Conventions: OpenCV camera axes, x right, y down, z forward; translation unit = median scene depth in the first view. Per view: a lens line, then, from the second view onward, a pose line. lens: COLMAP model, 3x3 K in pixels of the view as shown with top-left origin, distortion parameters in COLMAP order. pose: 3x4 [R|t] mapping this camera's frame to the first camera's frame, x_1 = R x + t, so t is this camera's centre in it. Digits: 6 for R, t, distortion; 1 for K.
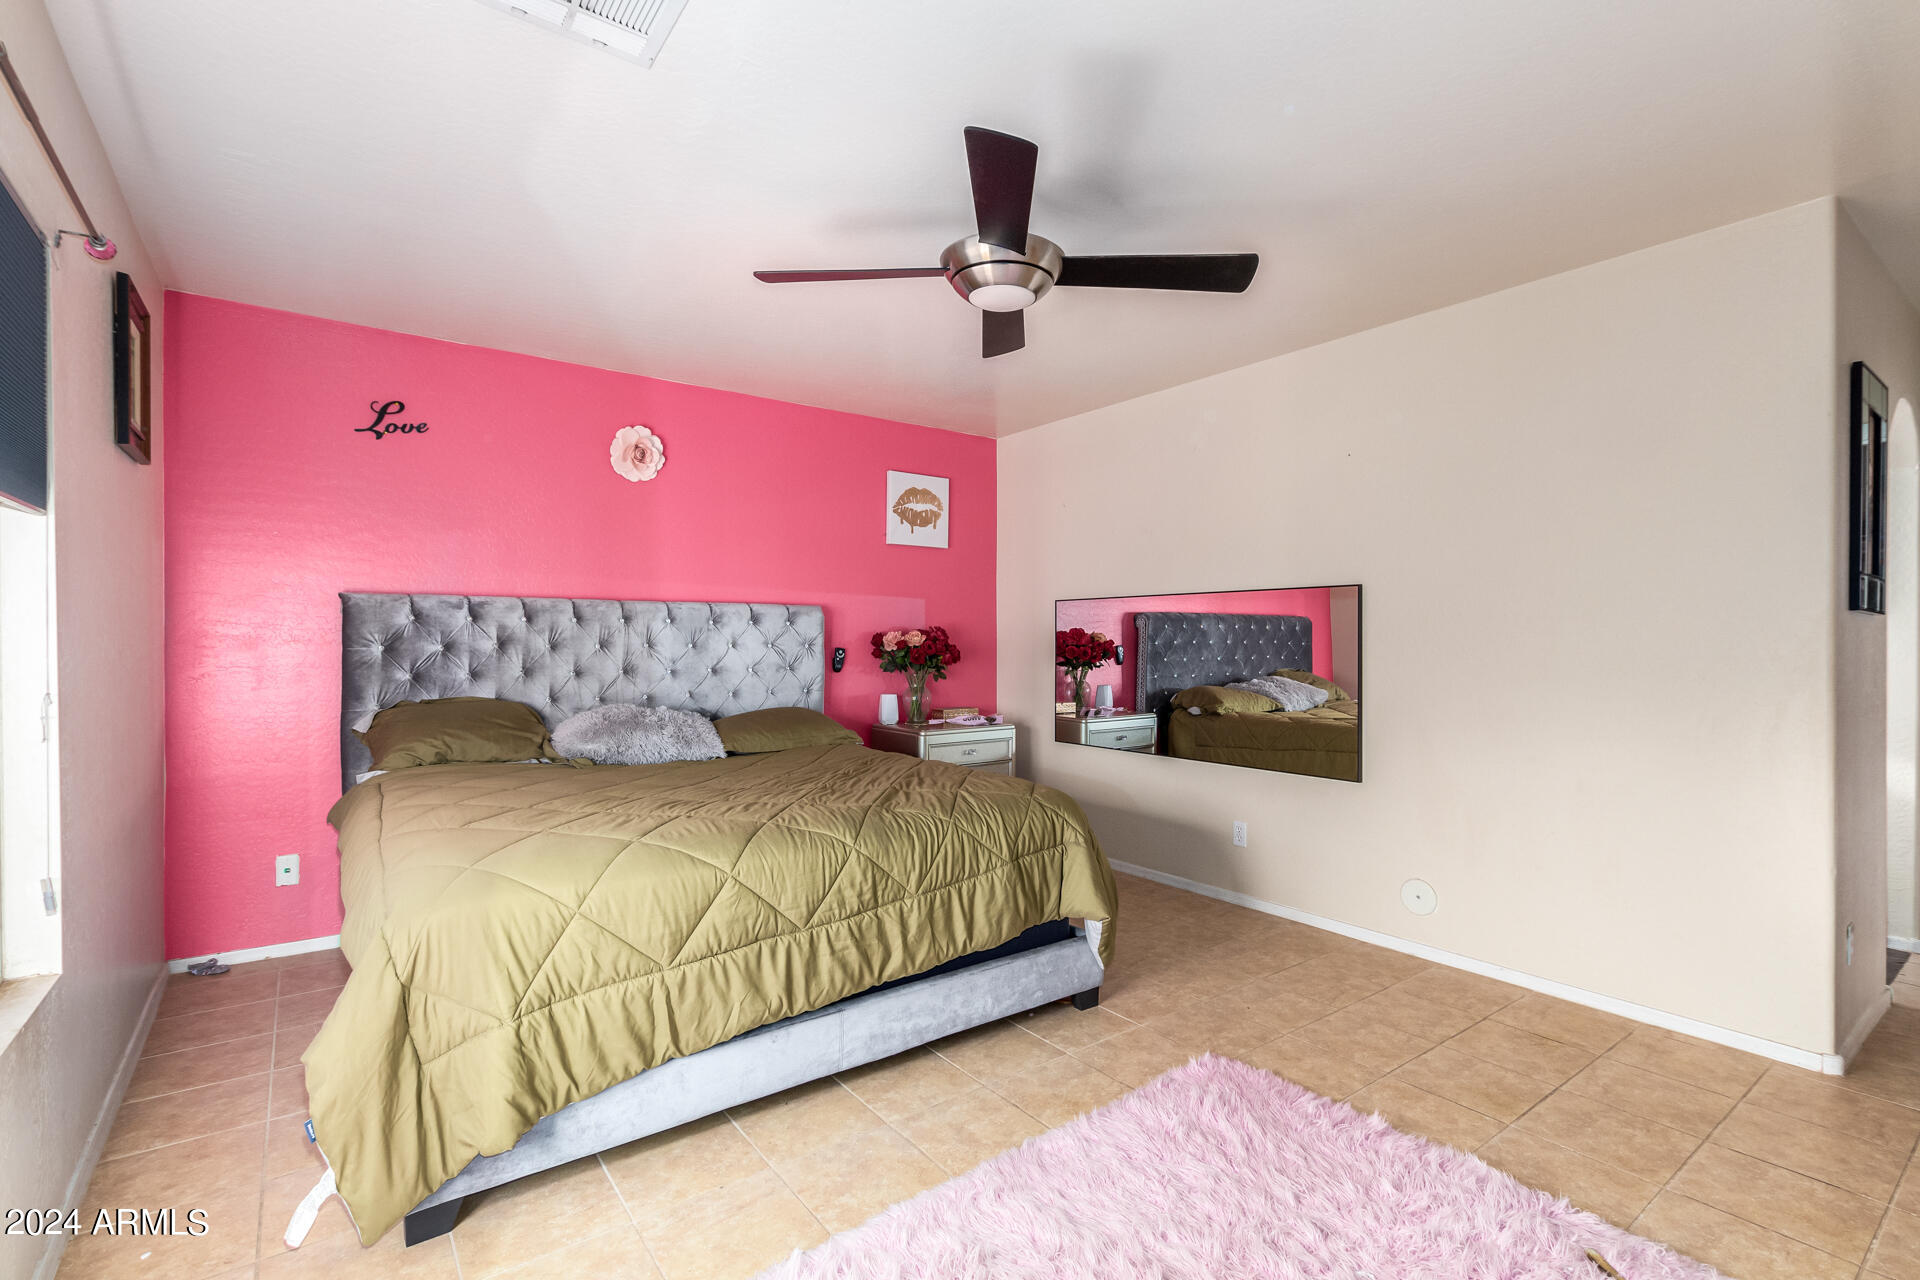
lens RADIAL K [[879.8, 0, 962.0], [0, 879.8, 641.1], [0, 0, 1]] dist [-0.005145, -0.000522]
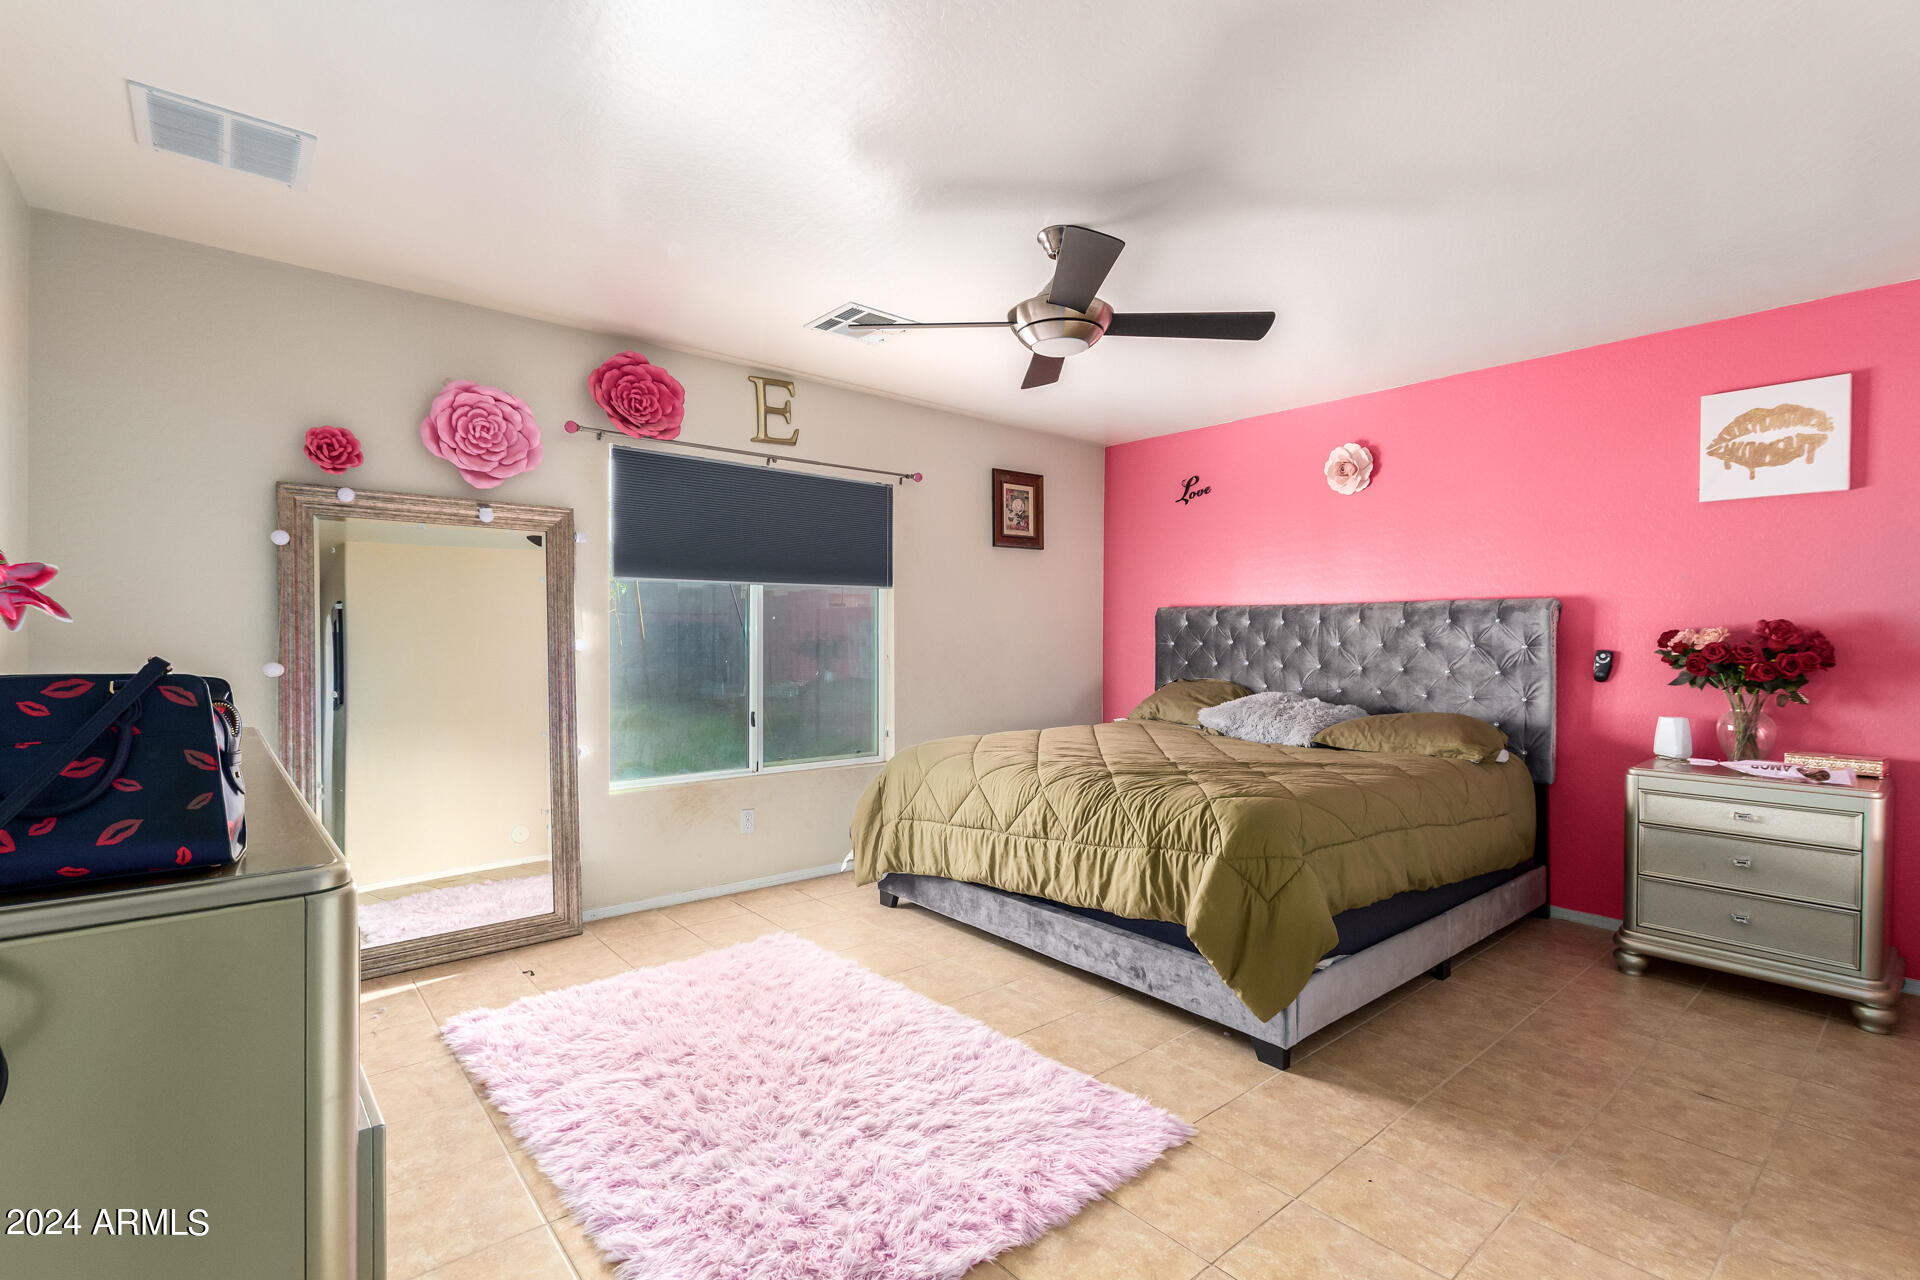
lens RADIAL K [[879.8, 0, 960.8], [0, 879.8, 641.7], [0, 0, 1]] dist [-0.005145, -0.000522]
pose [[0.052828, 0.004213, -0.998595, 0.855037], [-0.007206, 0.999967, 0.003837, 0.001533], [0.998578, 0.006994, 0.052856, 0.562782]]
